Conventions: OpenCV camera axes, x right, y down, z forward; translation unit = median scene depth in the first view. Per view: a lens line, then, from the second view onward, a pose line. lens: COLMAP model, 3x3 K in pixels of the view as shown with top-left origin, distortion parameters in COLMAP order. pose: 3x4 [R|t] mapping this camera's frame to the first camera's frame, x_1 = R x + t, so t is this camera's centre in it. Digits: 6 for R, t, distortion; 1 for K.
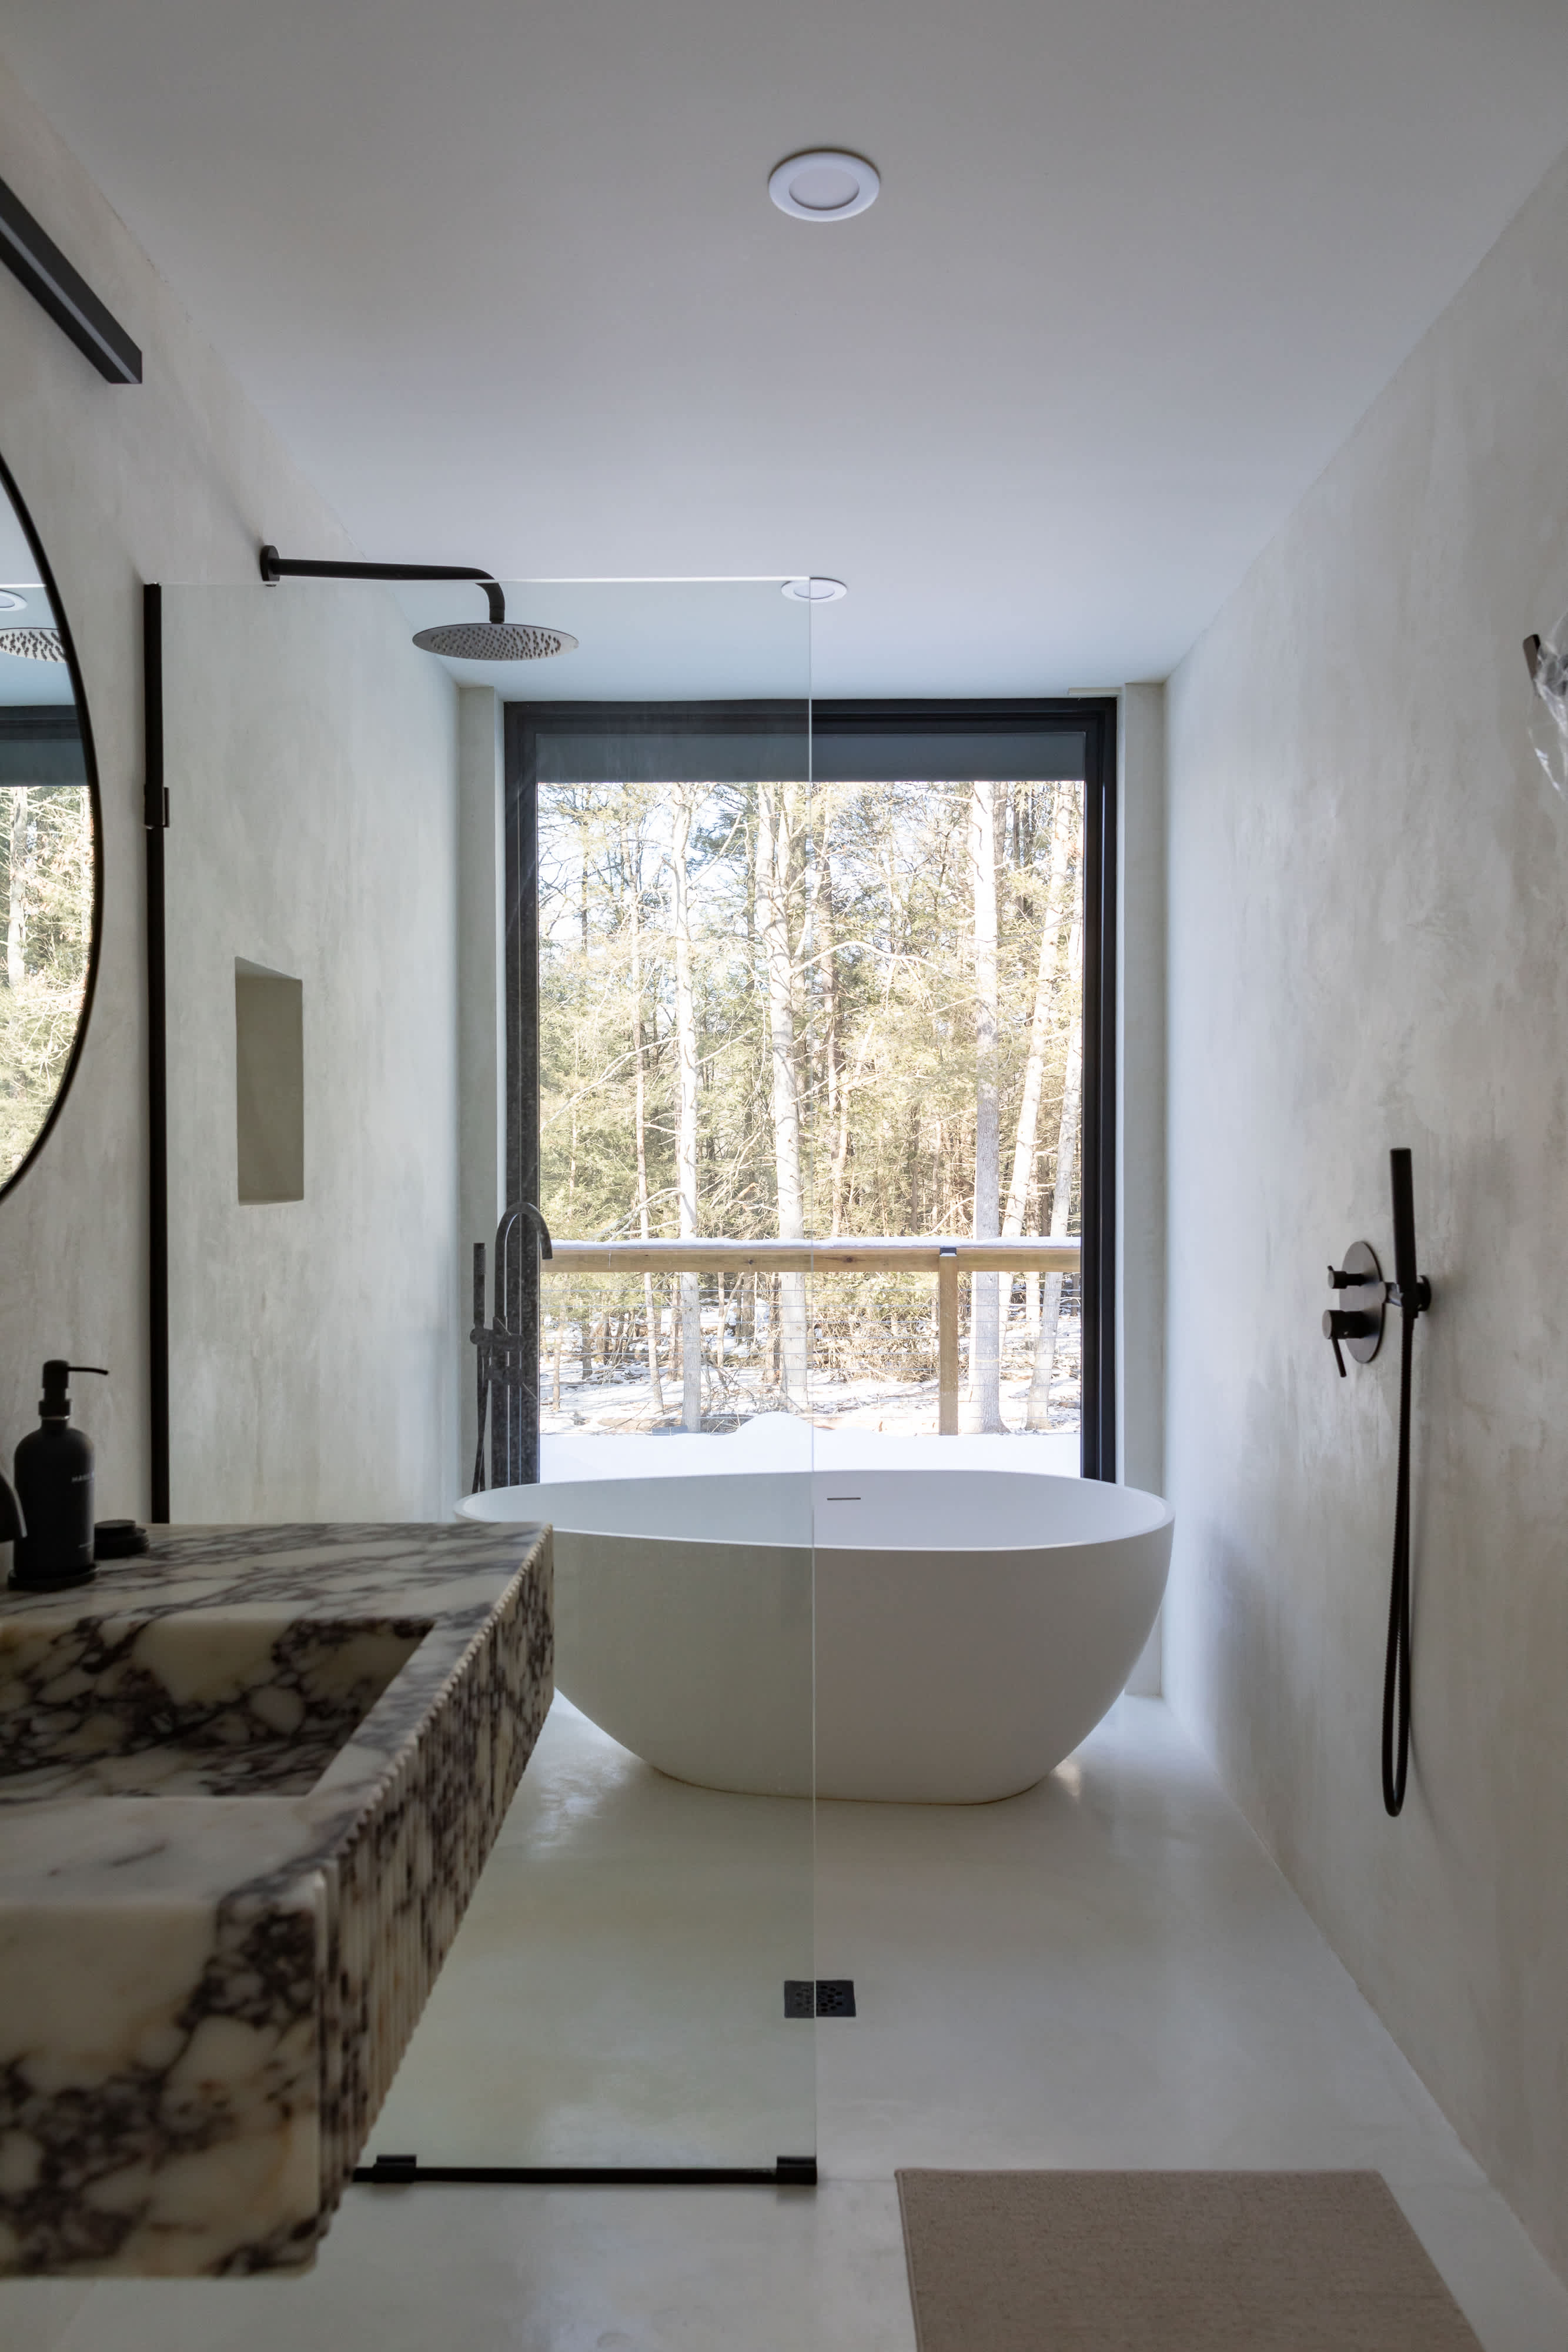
lens RADIAL K [[1582.1, 0, 778.5], [0, 1582.1, 1180.8], [0, 0, 1]] dist [0.022769, -0.014459]
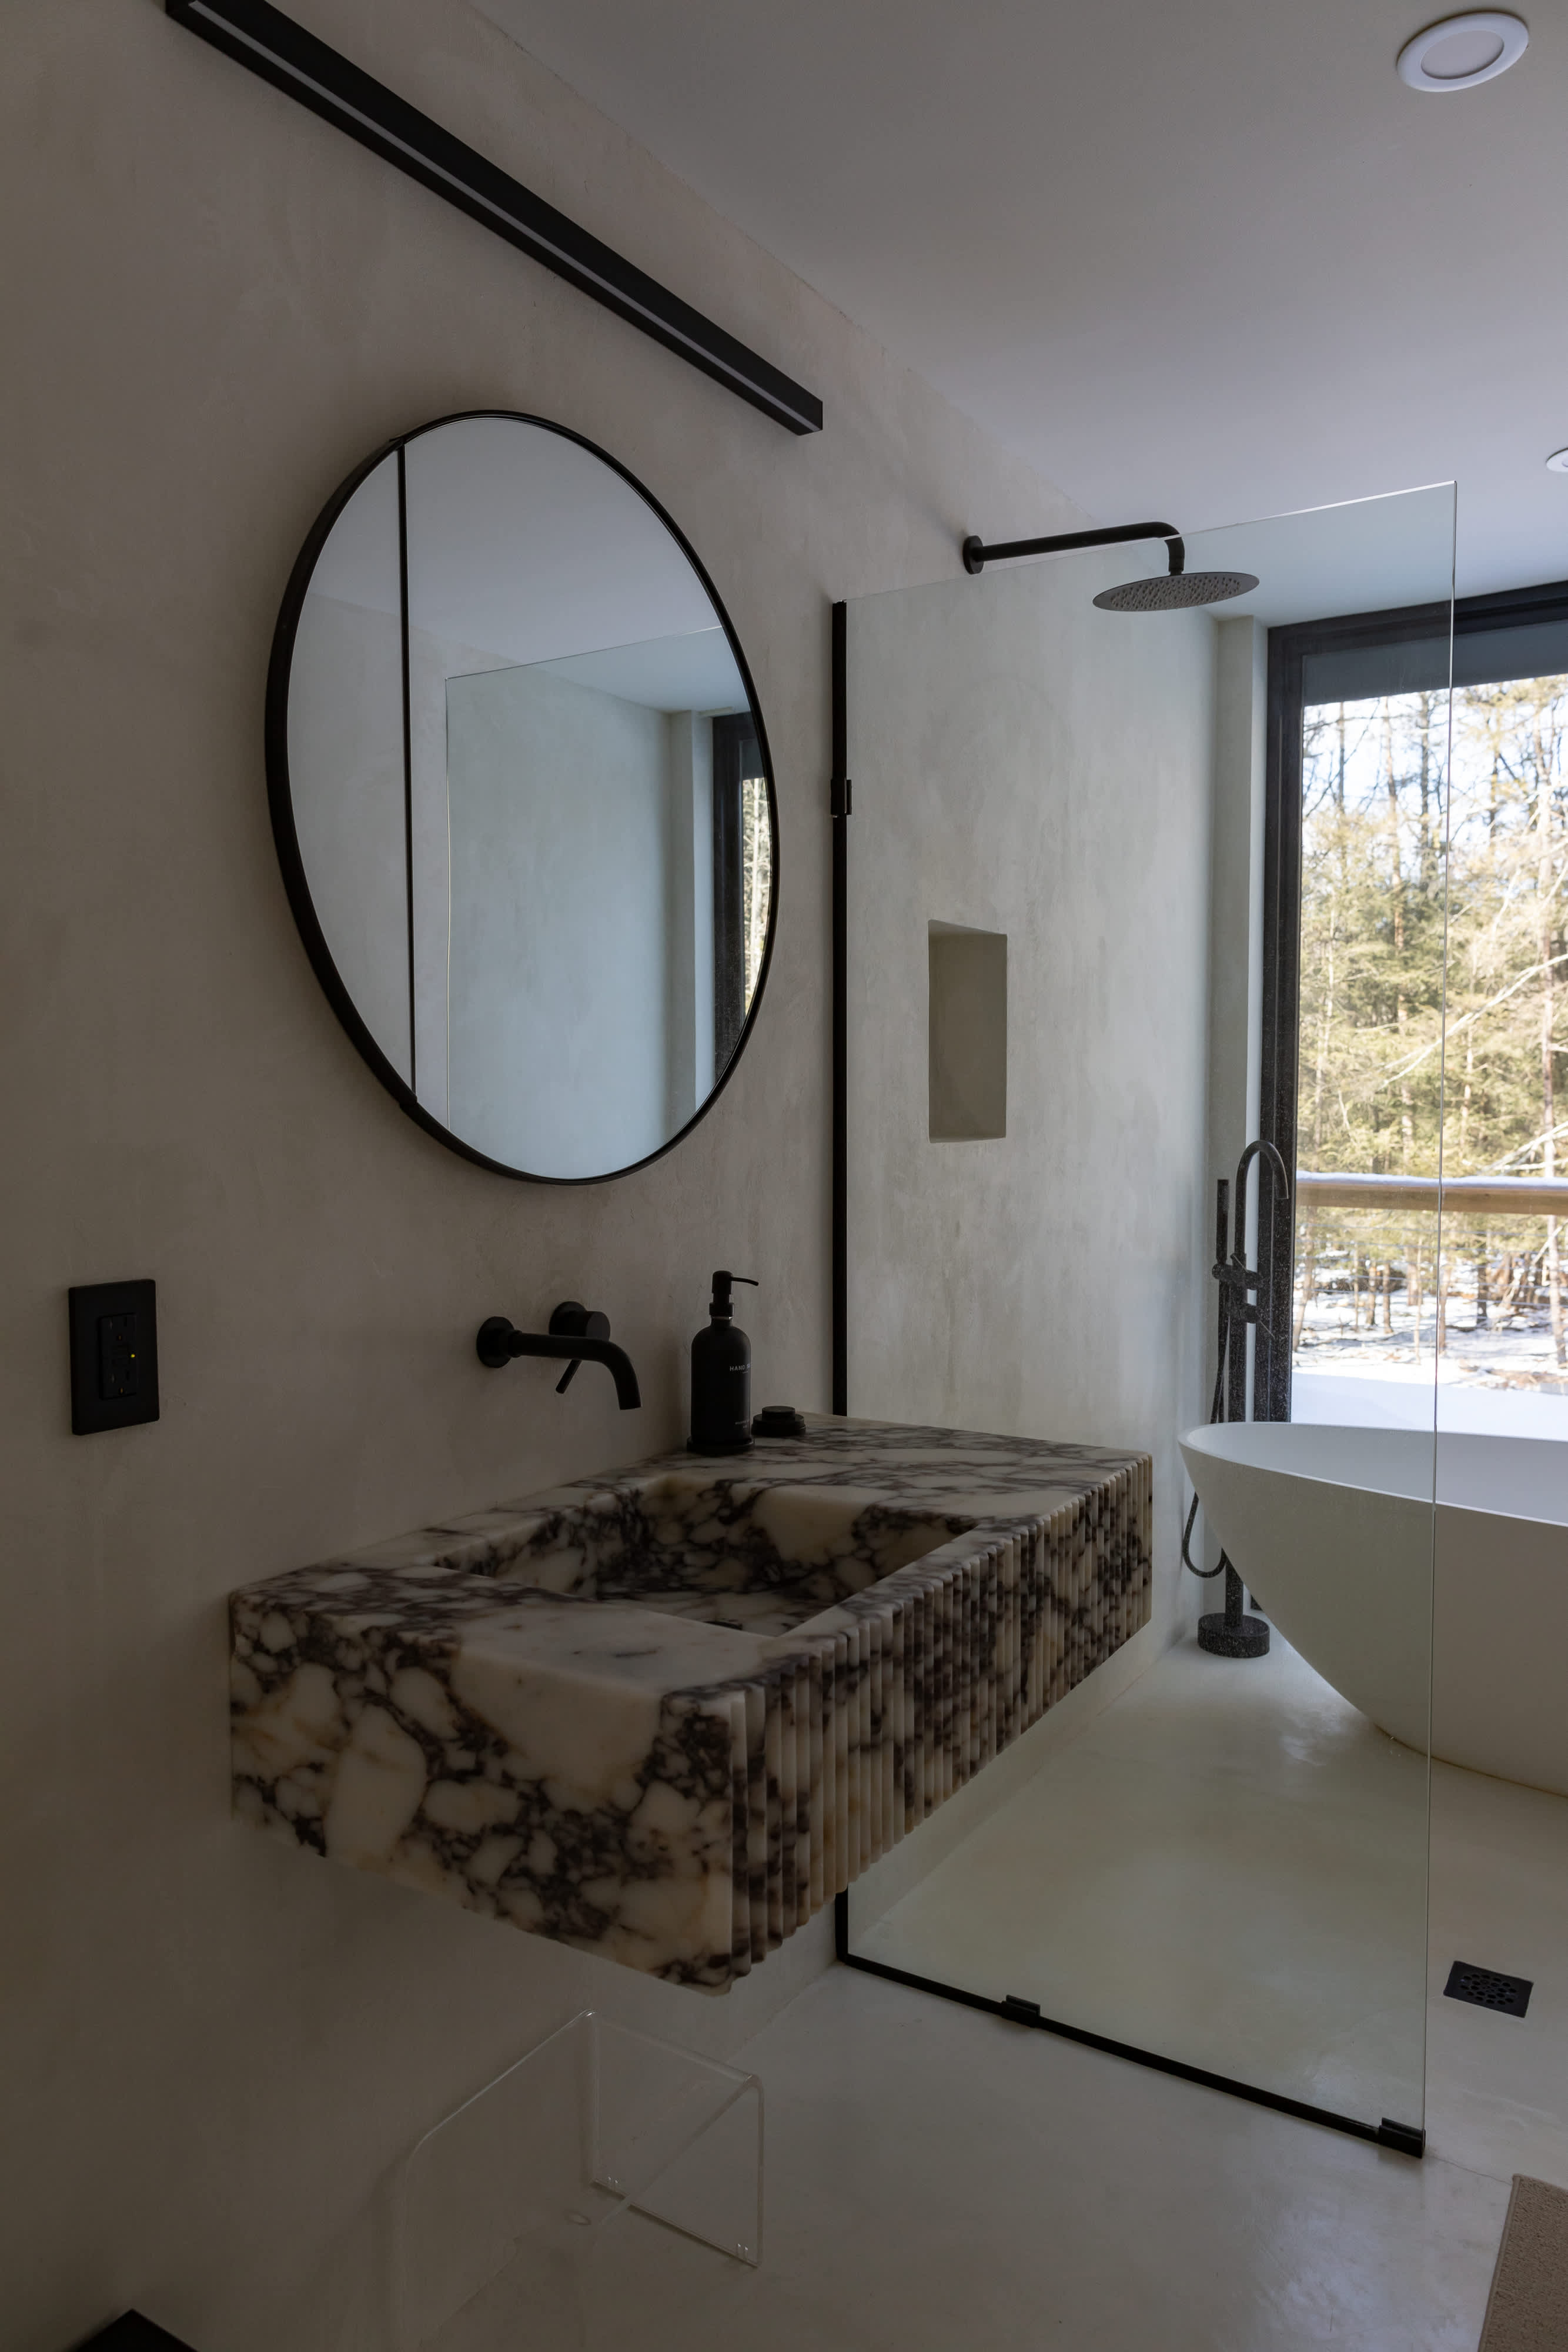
lens RADIAL K [[1582.1, 0, 773.7], [0, 1582.1, 1178.9], [0, 0, 1]] dist [0.022769, -0.014459]
pose [[0.855628, 0.029464, -0.516752, 0.181882], [-0.006060, 0.998880, 0.046920, -0.013836], [0.517556, -0.037015, 0.854848, -0.020326]]
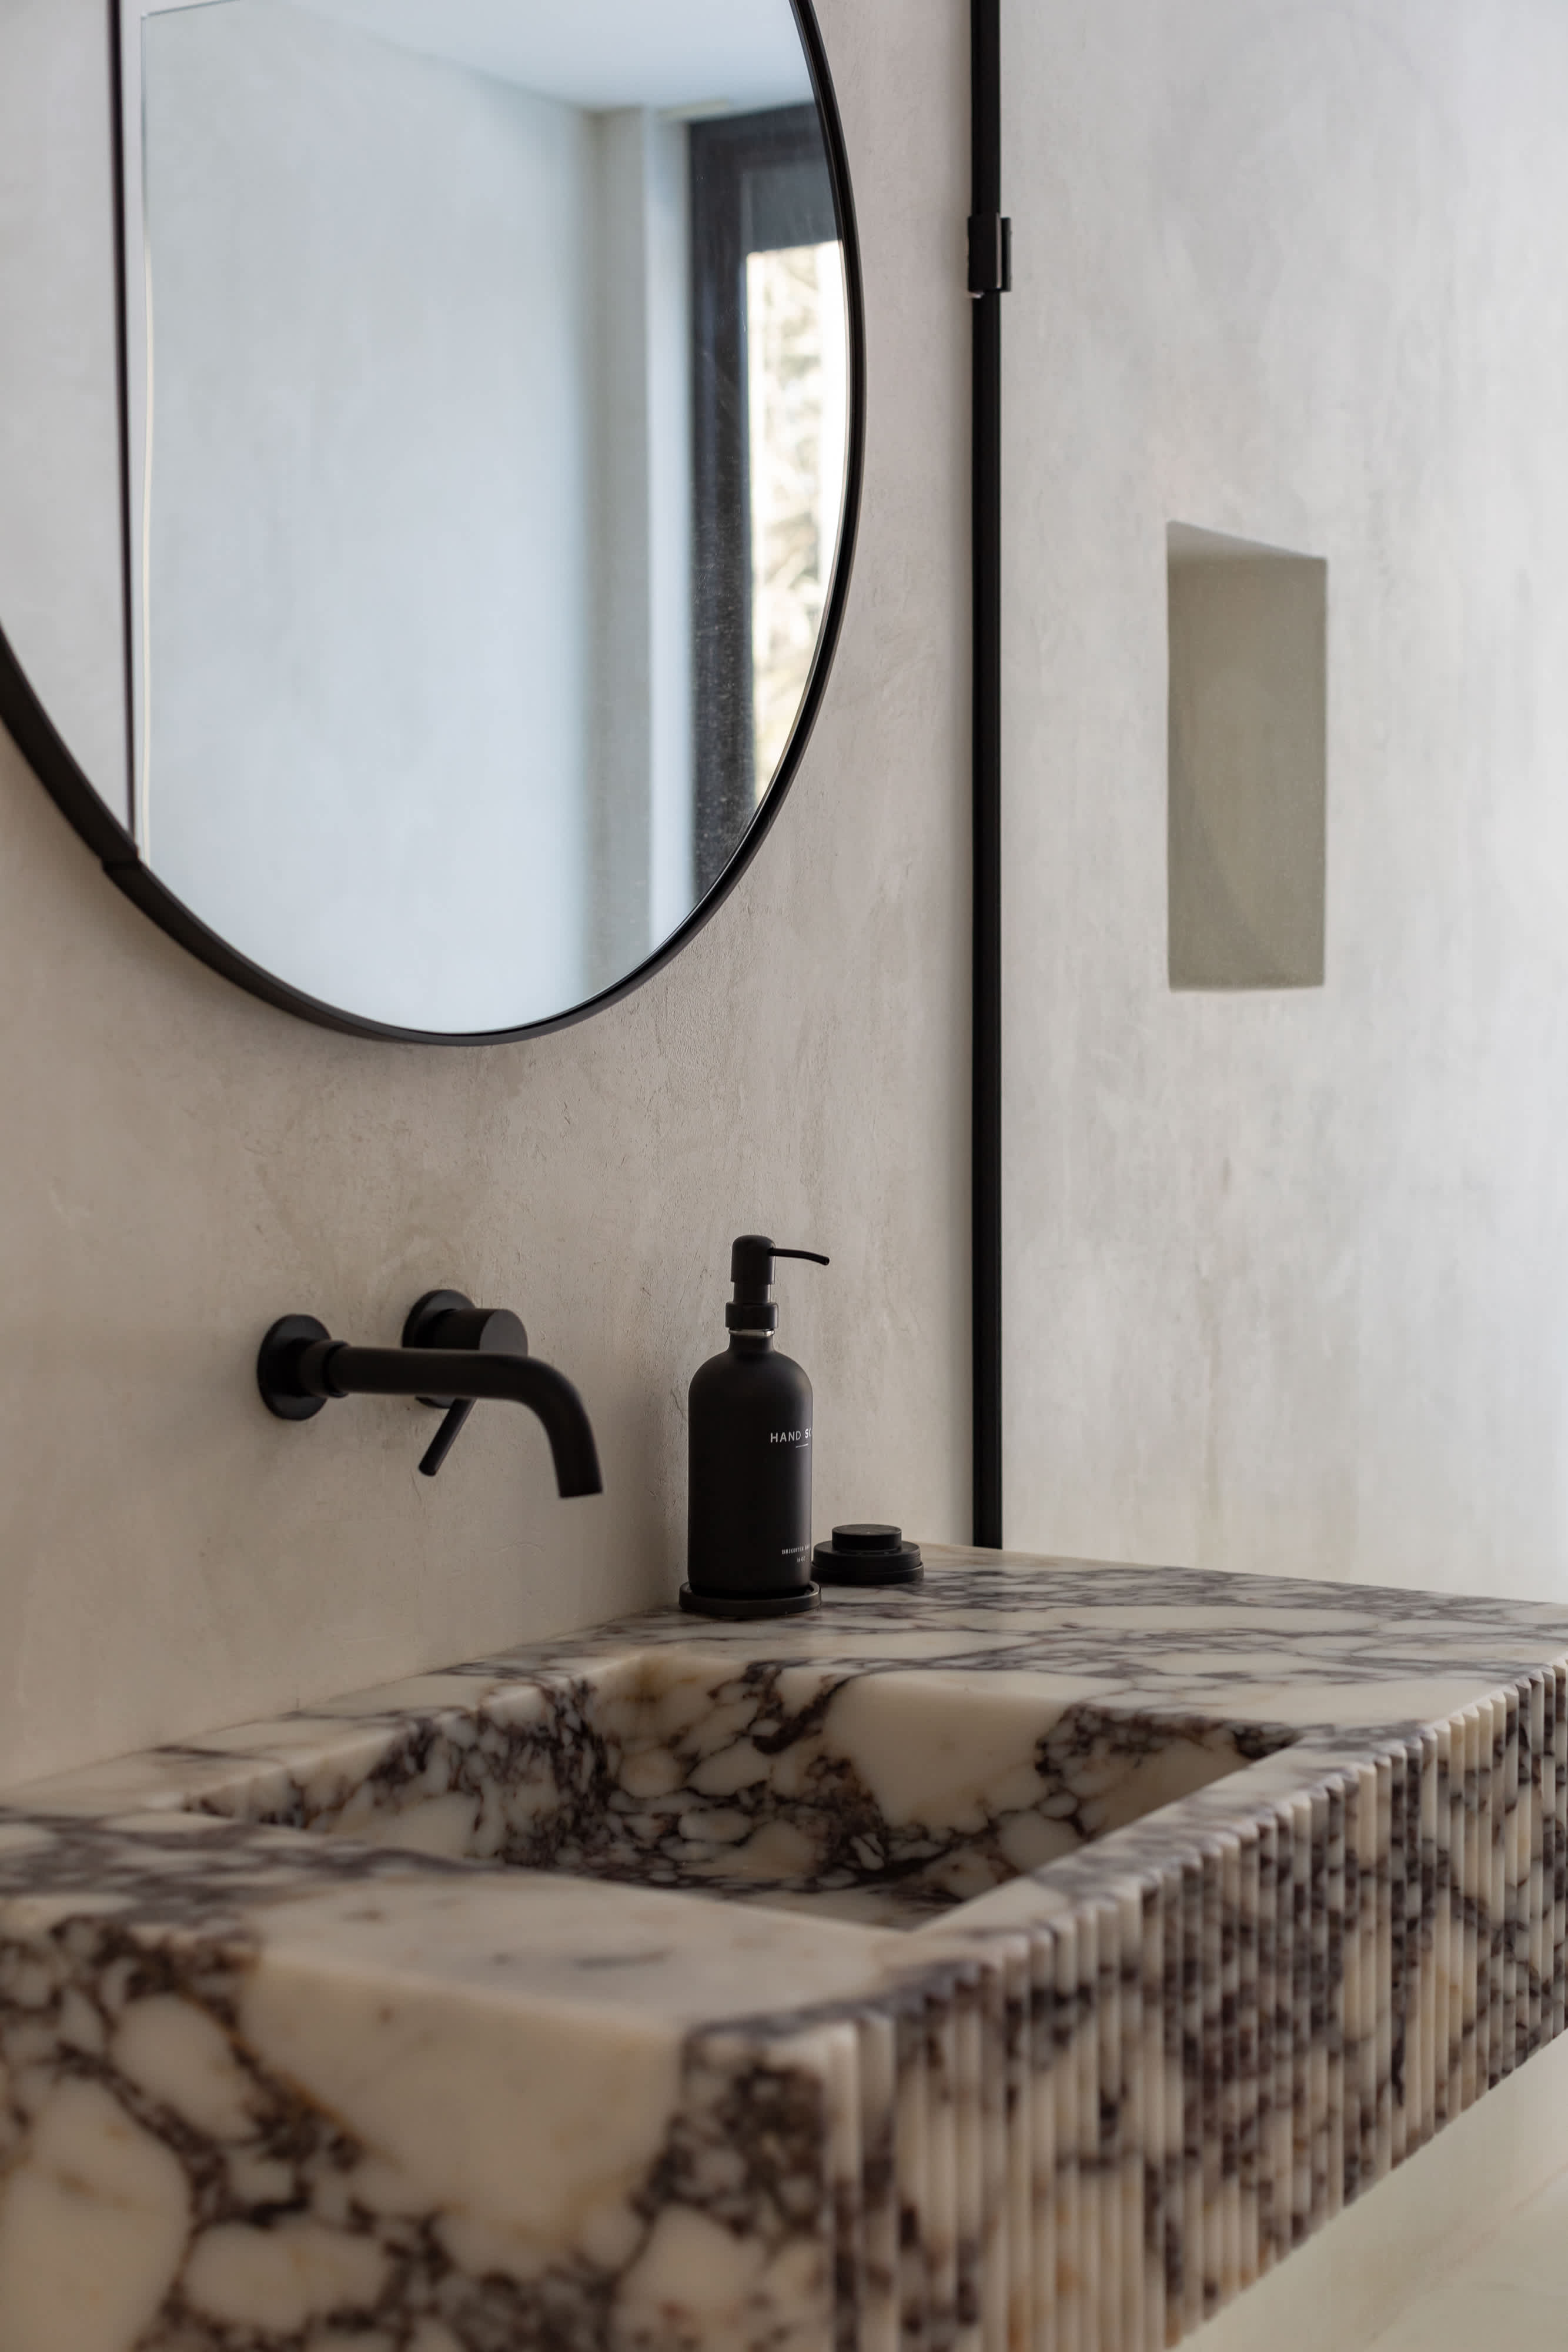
lens RADIAL K [[3384.3, 0, 781.5], [0, 3384.3, 1171.5], [0, 0, 1]] dist [0.018762, 0.000000]
pose [[0.855276, 0.031020, -0.517244, 0.175344], [-0.003240, 0.998507, 0.054524, 0.017948], [0.518163, -0.044957, 0.854099, -0.055984]]
